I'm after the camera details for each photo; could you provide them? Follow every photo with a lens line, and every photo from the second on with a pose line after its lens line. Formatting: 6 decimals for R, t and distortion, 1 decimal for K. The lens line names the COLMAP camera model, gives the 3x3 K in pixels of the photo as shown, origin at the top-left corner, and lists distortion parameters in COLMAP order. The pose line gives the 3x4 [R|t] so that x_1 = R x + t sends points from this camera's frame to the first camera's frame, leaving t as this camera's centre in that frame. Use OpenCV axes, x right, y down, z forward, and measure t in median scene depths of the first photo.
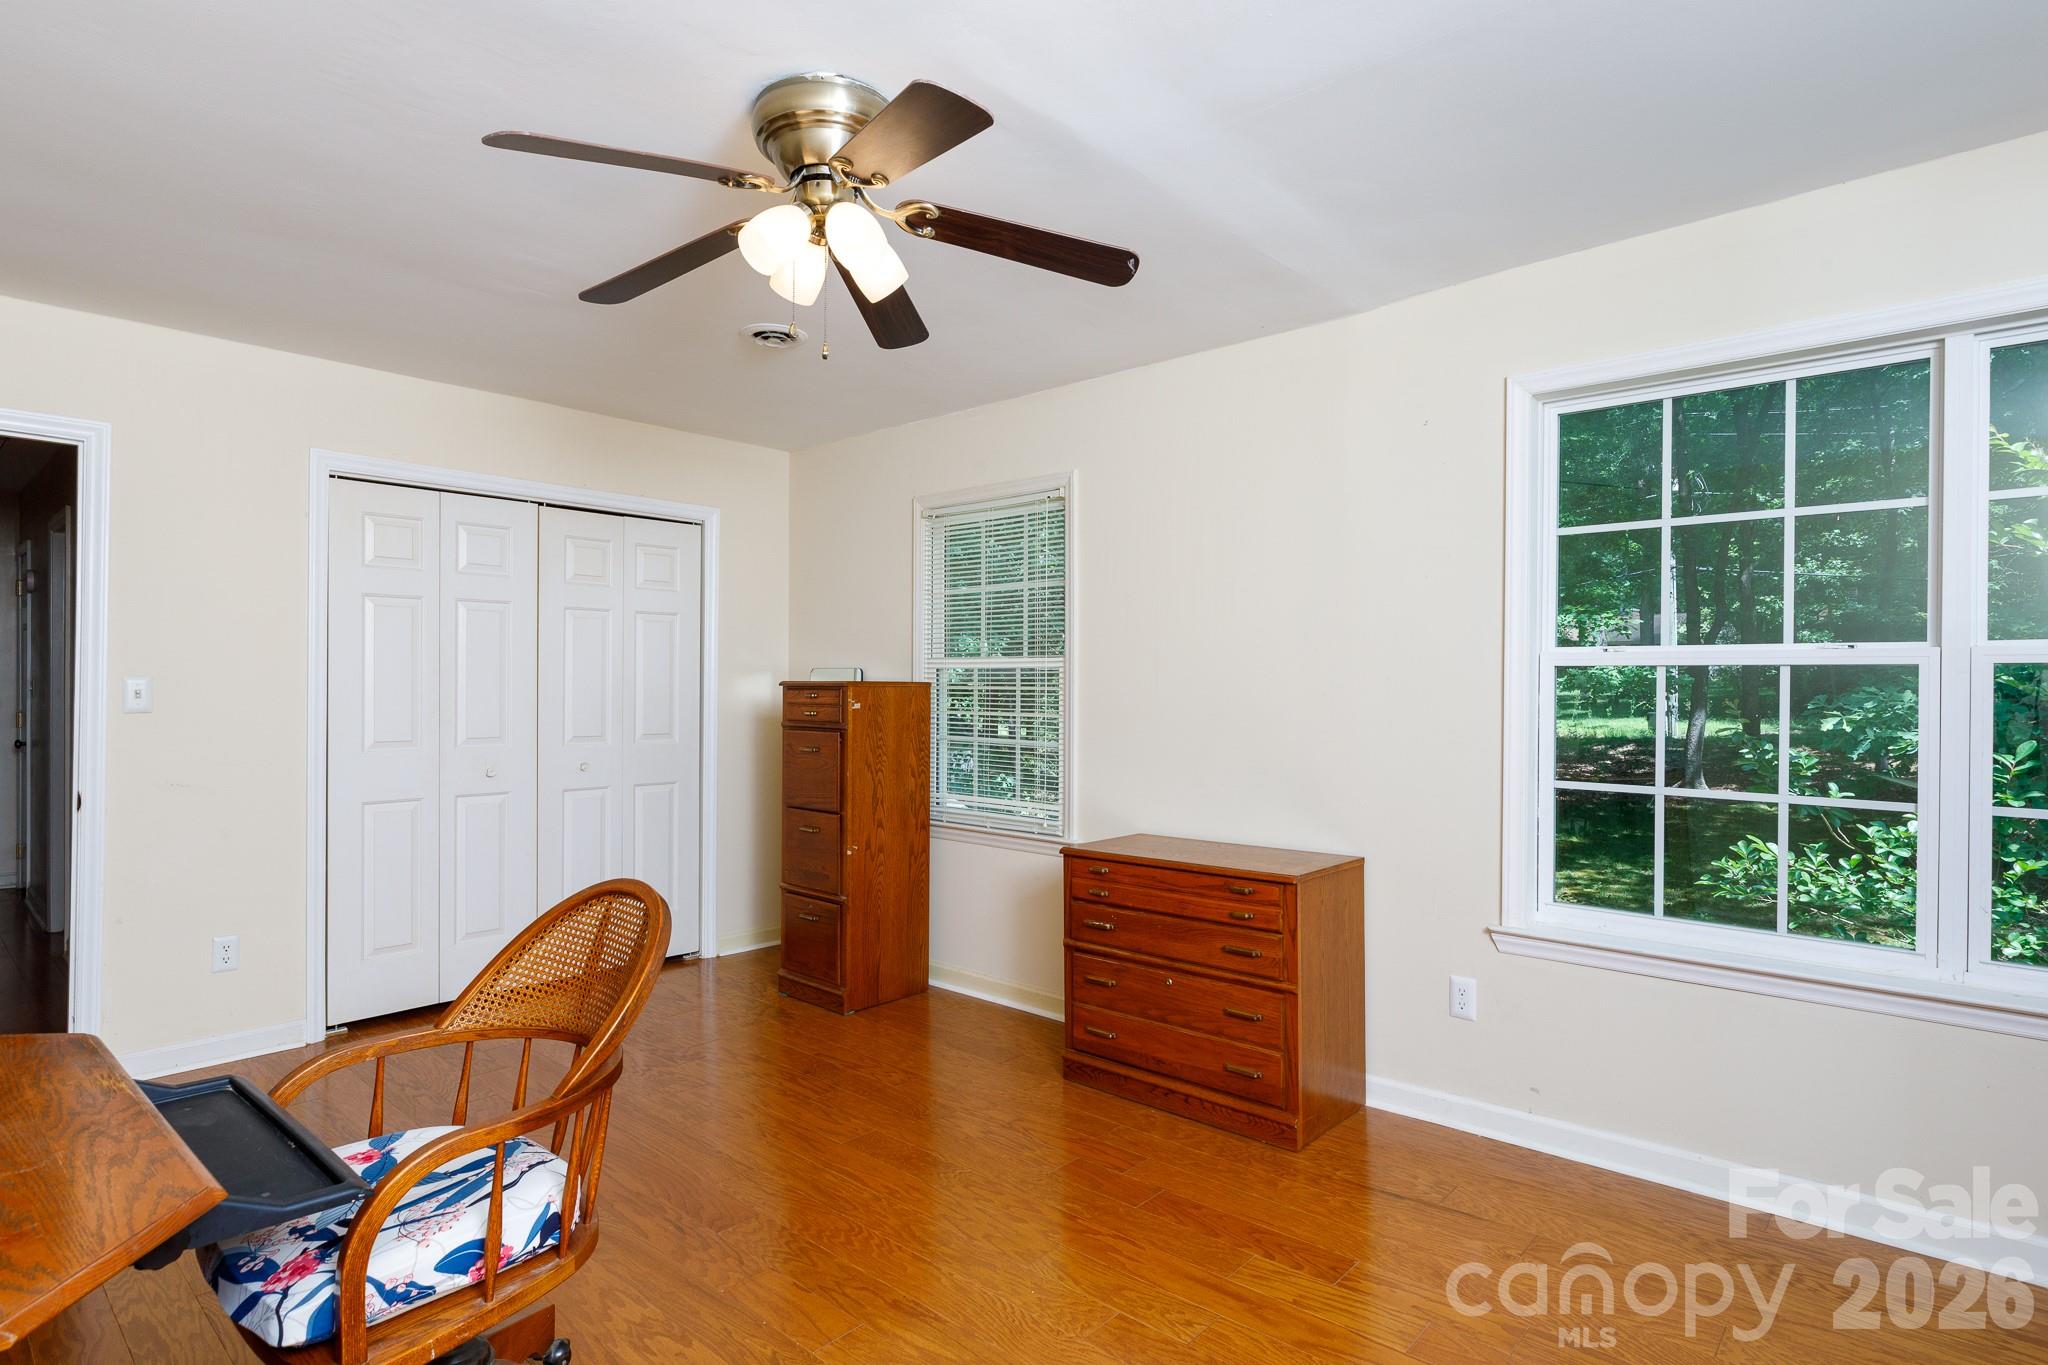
lens RADIAL K [[1067.6, 0, 1029.6], [0, 1067.6, 687.2], [0, 0, 1]] dist [0.007179, 0.000441]
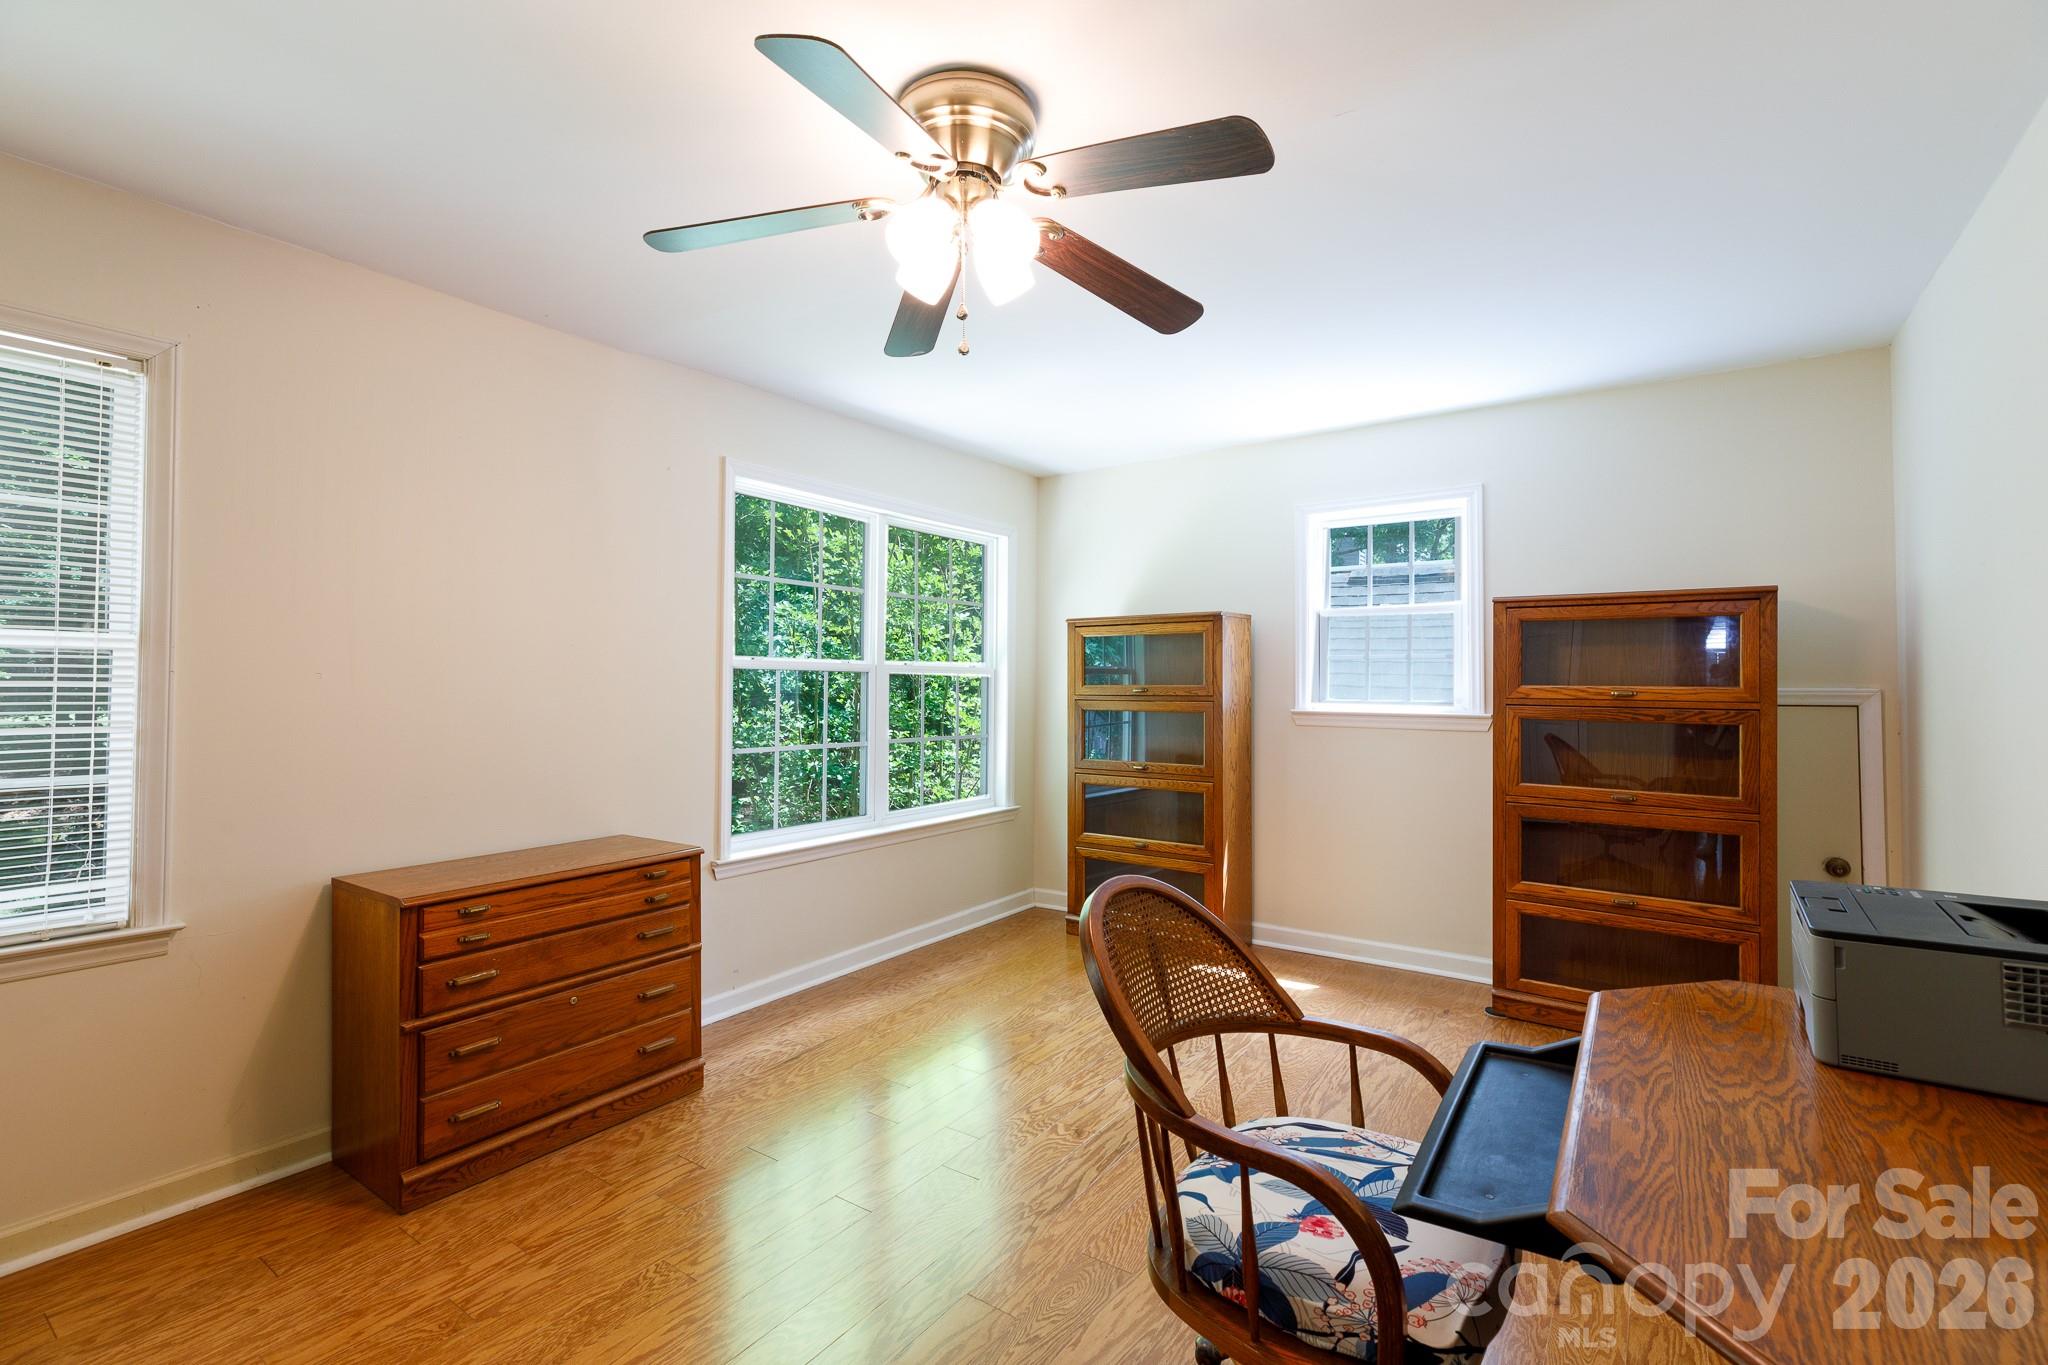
lens RADIAL K [[932.1, 0, 1024.2], [0, 932.1, 676.0], [0, 0, 1]] dist [0.004406, -0.000287]
pose [[-0.129731, 0.006109, 0.991530, -0.731958], [-0.002935, 0.999974, -0.006545, -0.000960], [-0.991545, -0.003759, -0.129710, 0.728897]]
